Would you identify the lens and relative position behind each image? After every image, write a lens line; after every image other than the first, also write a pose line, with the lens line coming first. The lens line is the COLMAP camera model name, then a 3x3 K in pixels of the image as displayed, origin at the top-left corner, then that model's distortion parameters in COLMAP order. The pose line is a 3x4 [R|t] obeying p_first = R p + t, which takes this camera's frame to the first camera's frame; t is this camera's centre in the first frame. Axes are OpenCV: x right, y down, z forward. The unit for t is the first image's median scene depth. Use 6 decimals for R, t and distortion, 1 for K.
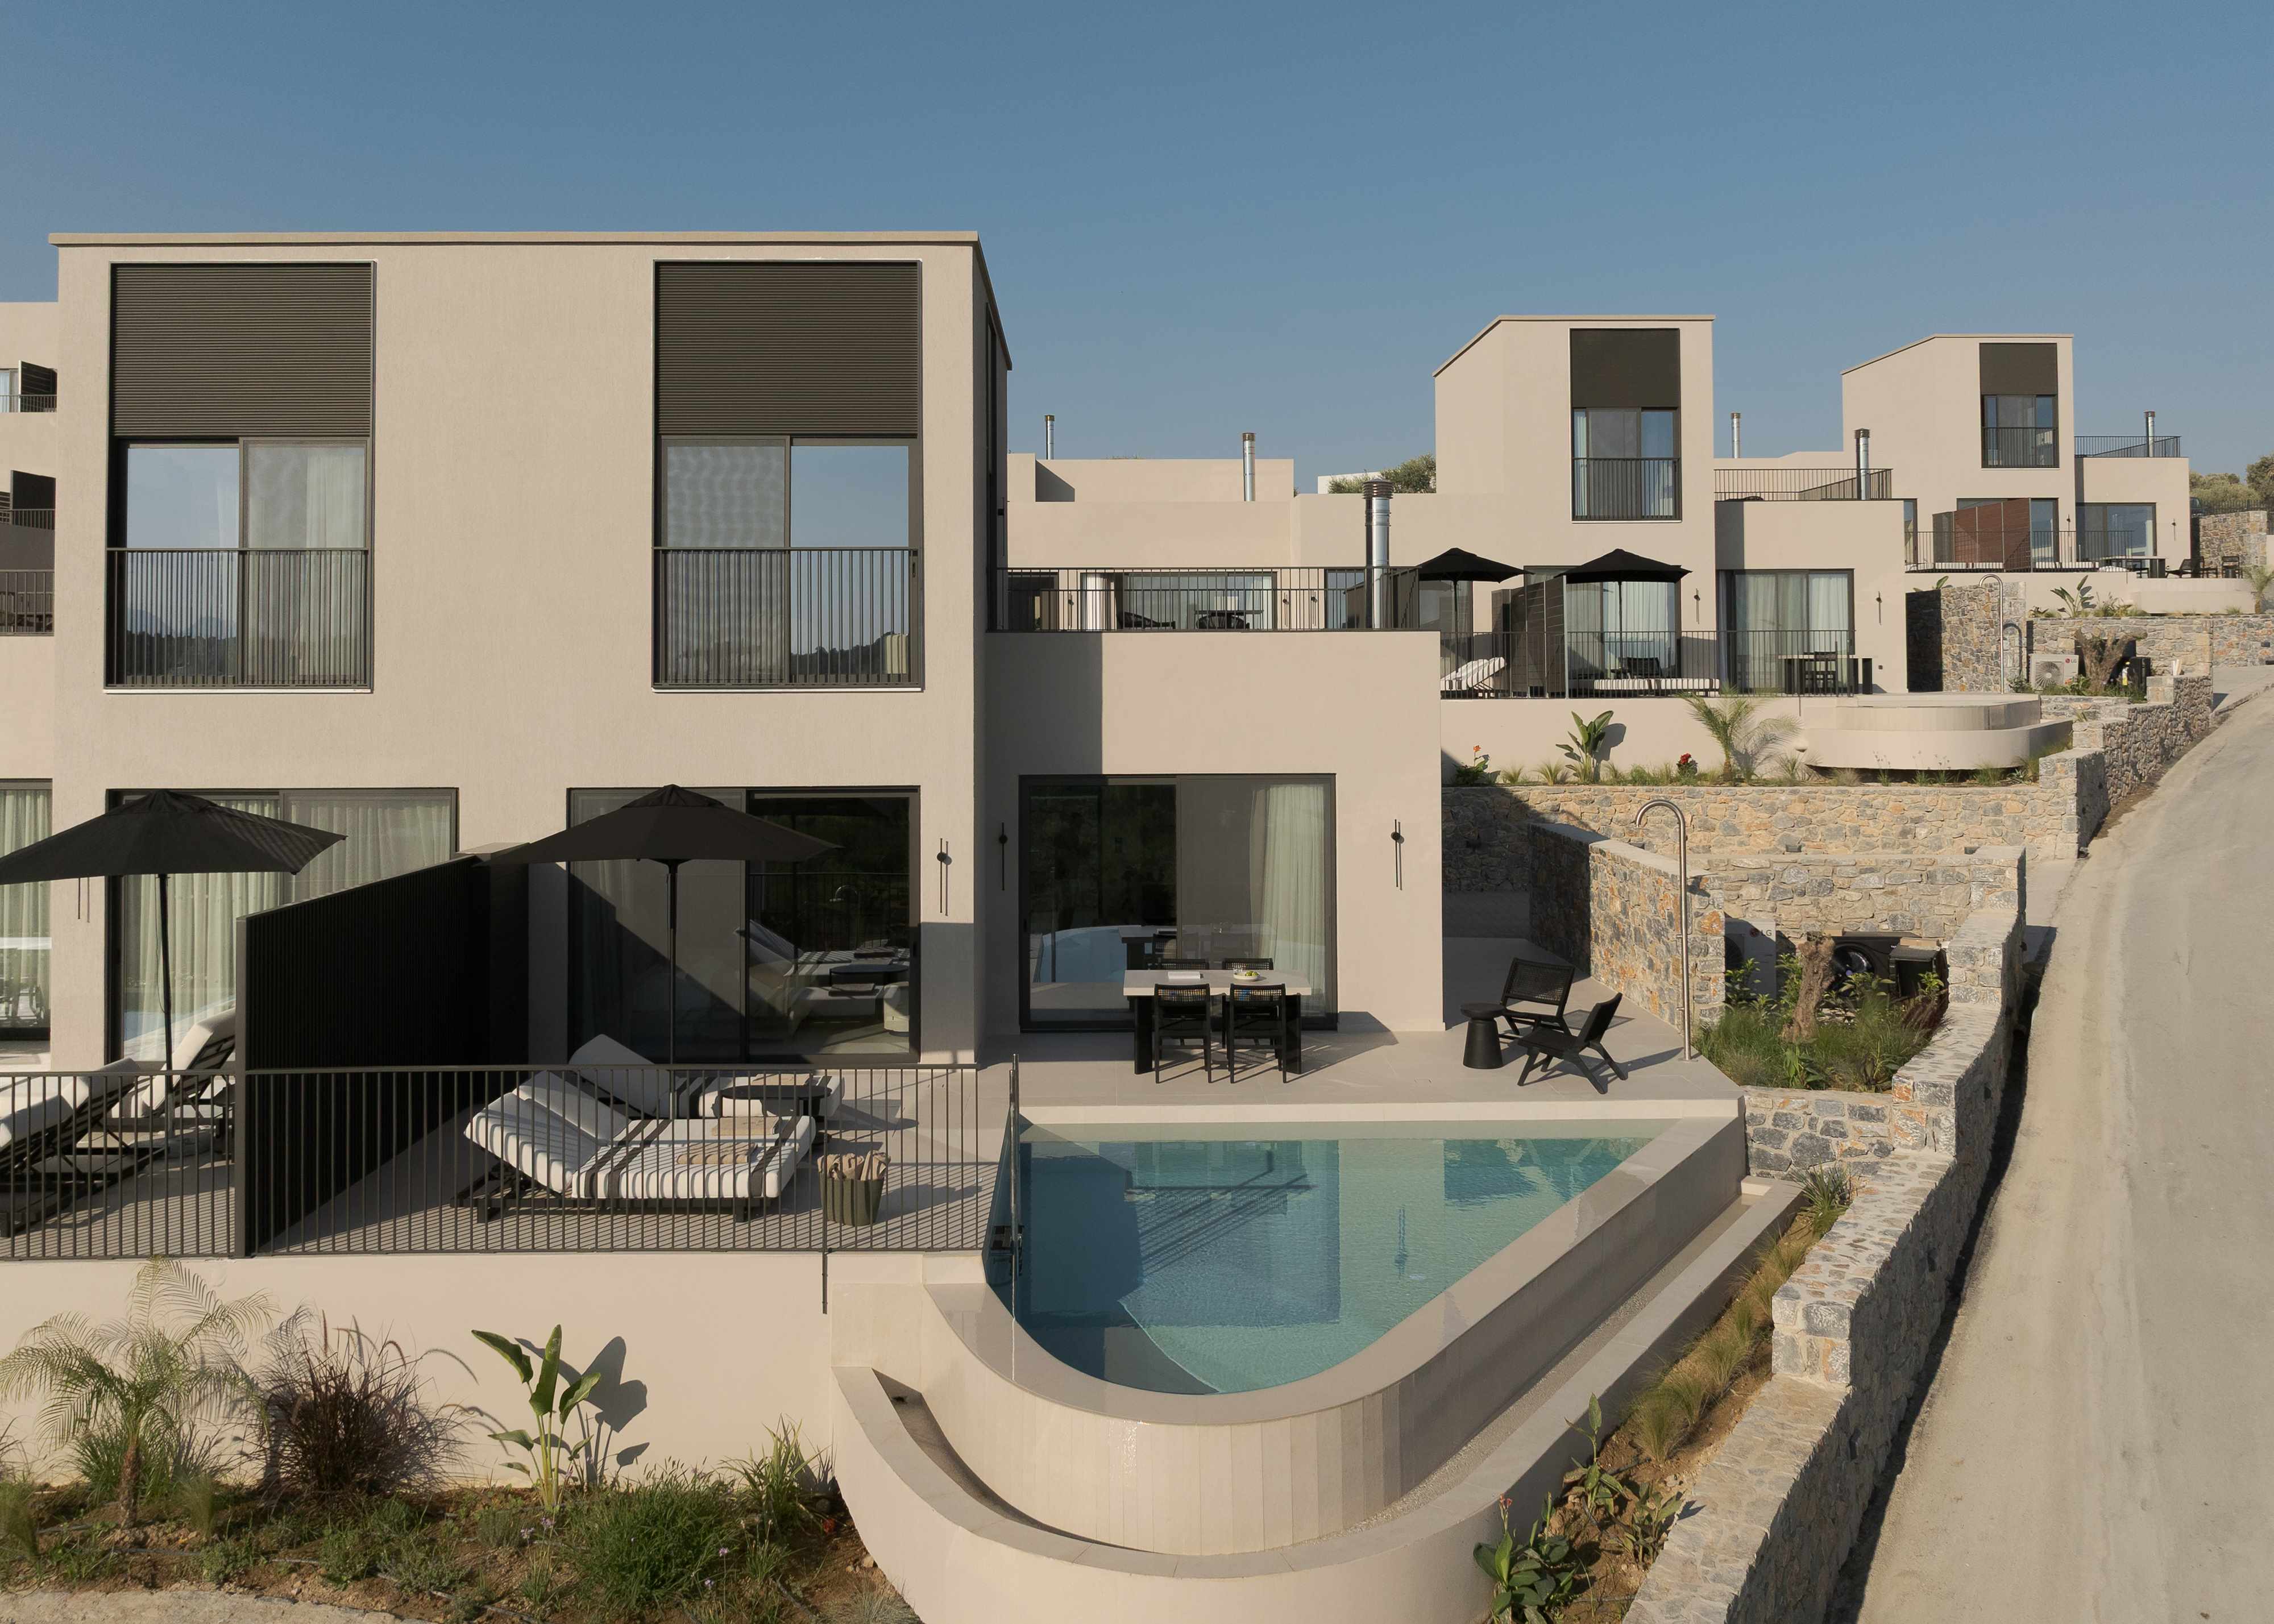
lens RADIAL K [[1882.0, 0, 1140.7], [0, 1882.0, 812.1], [0, 0, 1]] dist [0.002723, -0.000609]
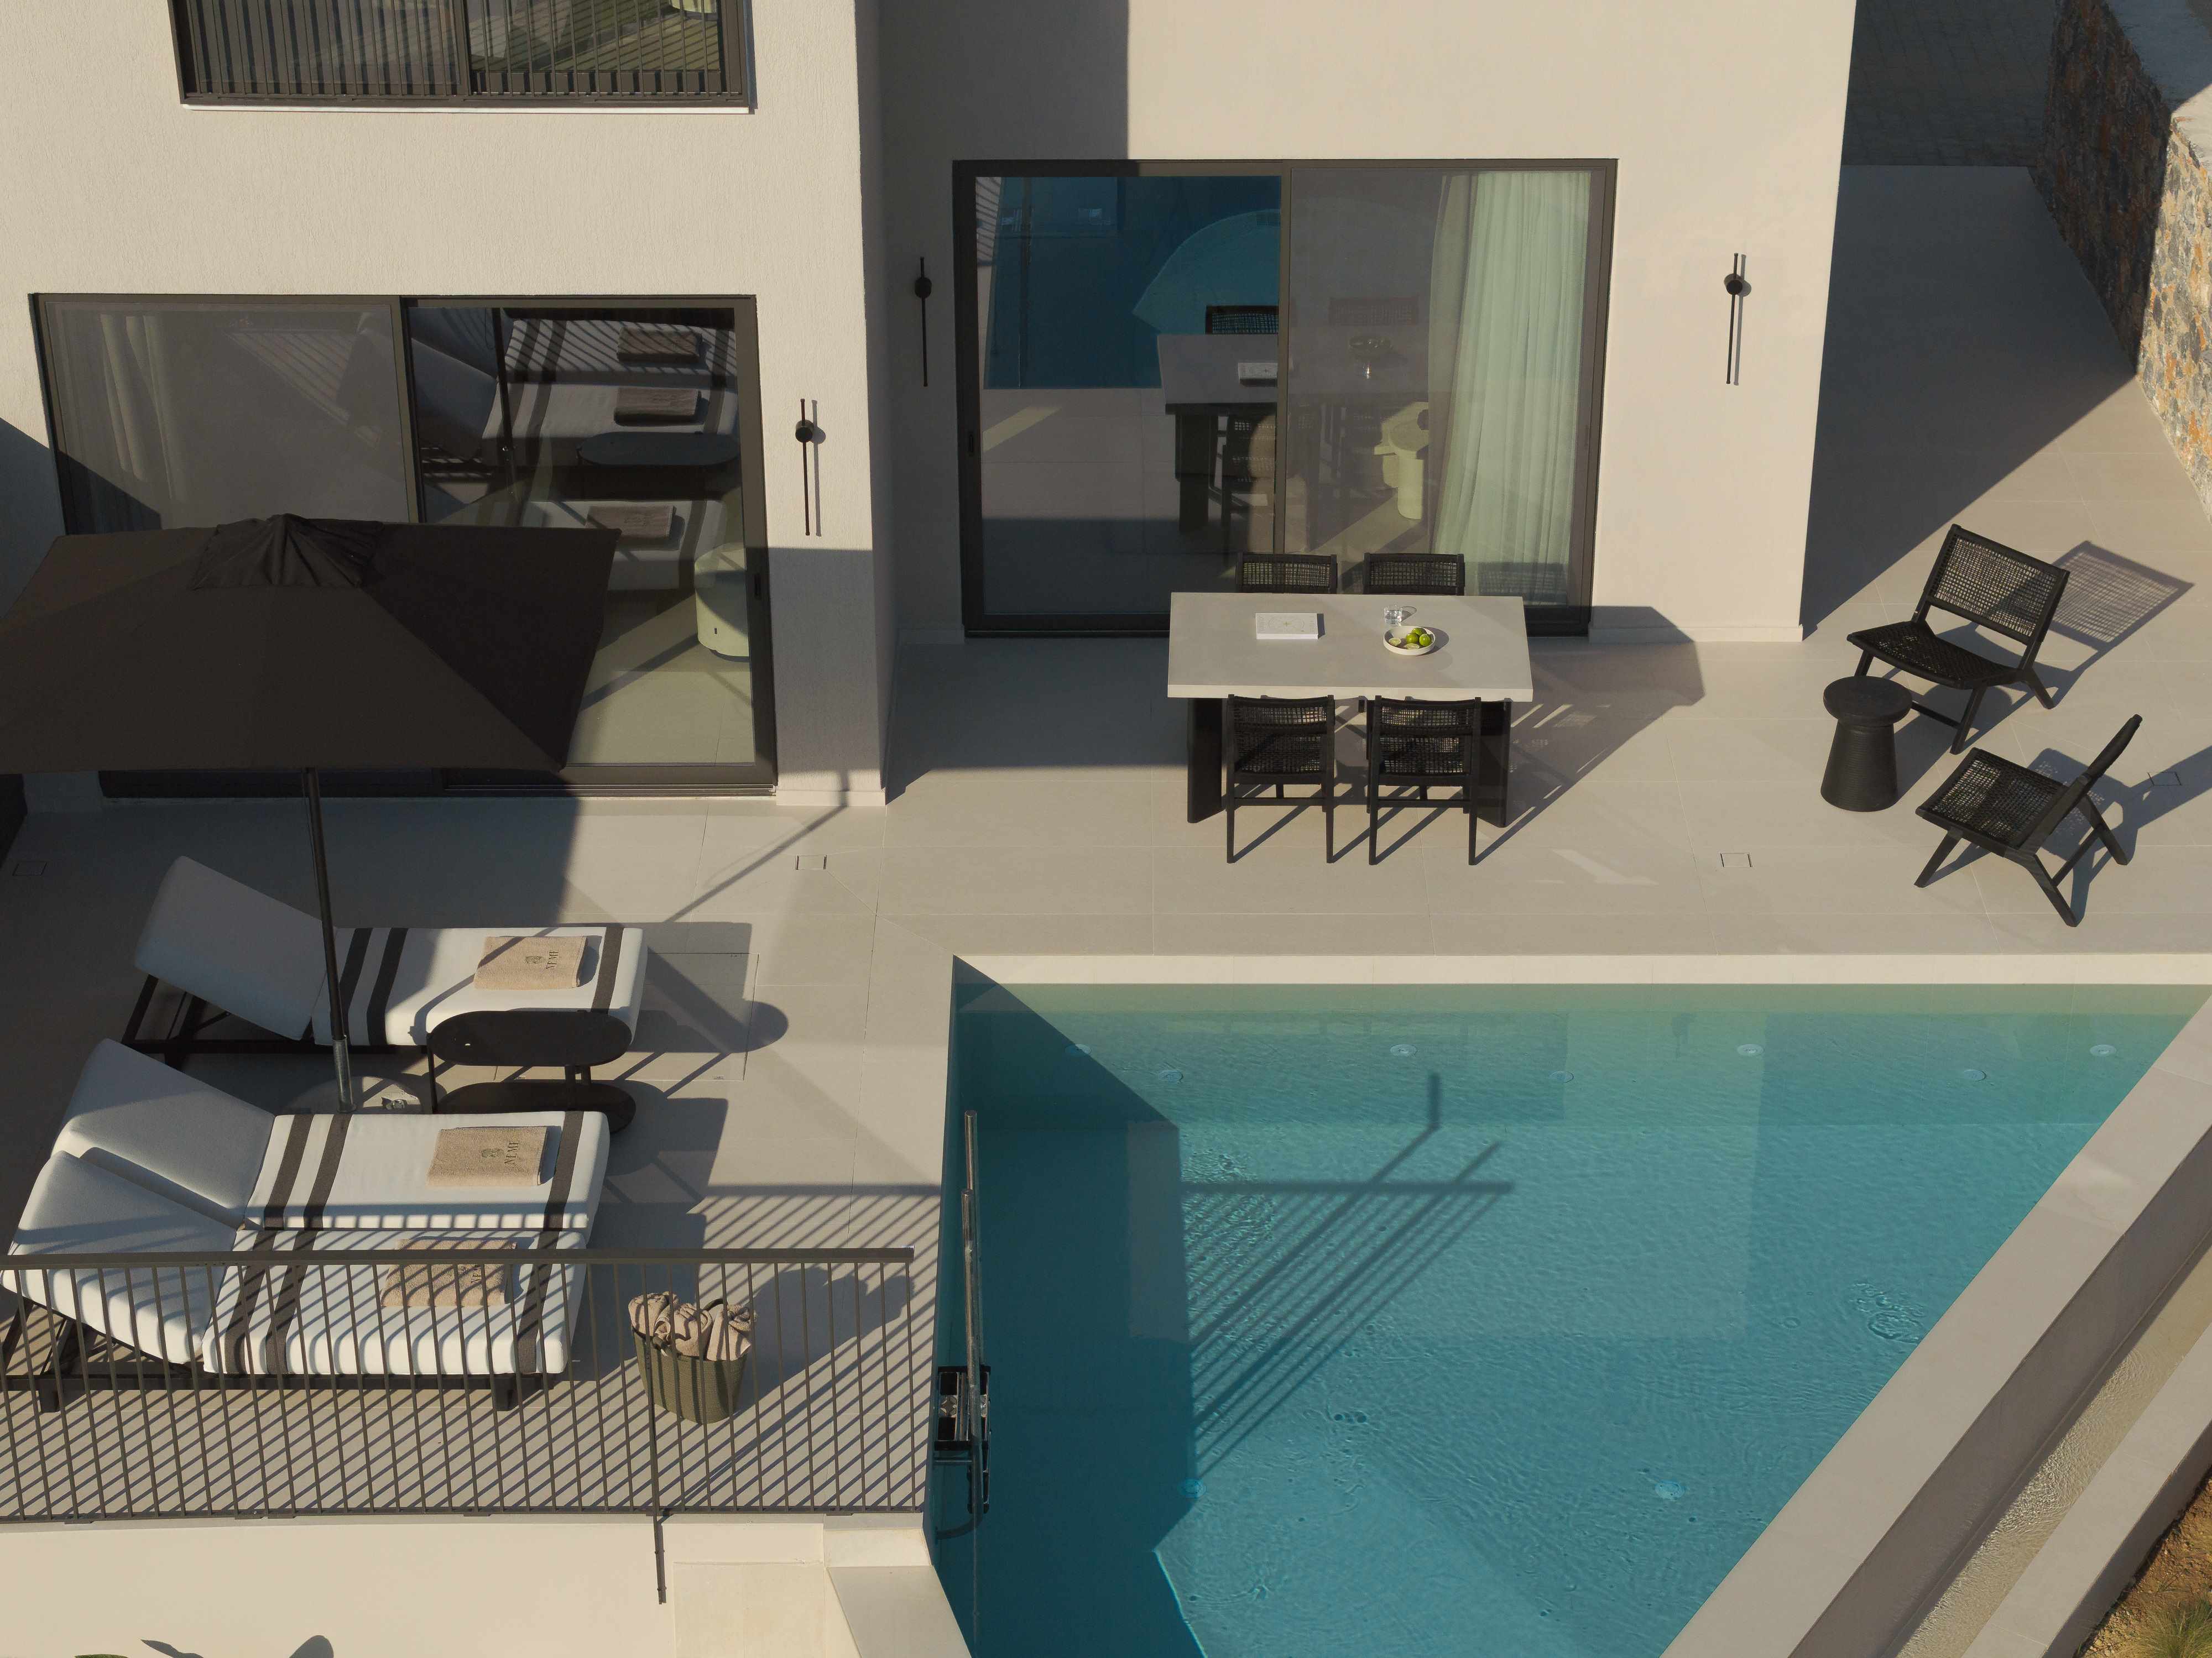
lens RADIAL K [[4483.3, 0, 1105.8], [0, 4483.3, 828.8], [0, 0, 1]] dist [0.209911, 0.000000]
pose [[0.999696, 0.011701, -0.021714, 0.001069], [0.001372, 0.852564, 0.522621, -0.513457], [0.024627, -0.522492, 0.852289, -0.069783]]
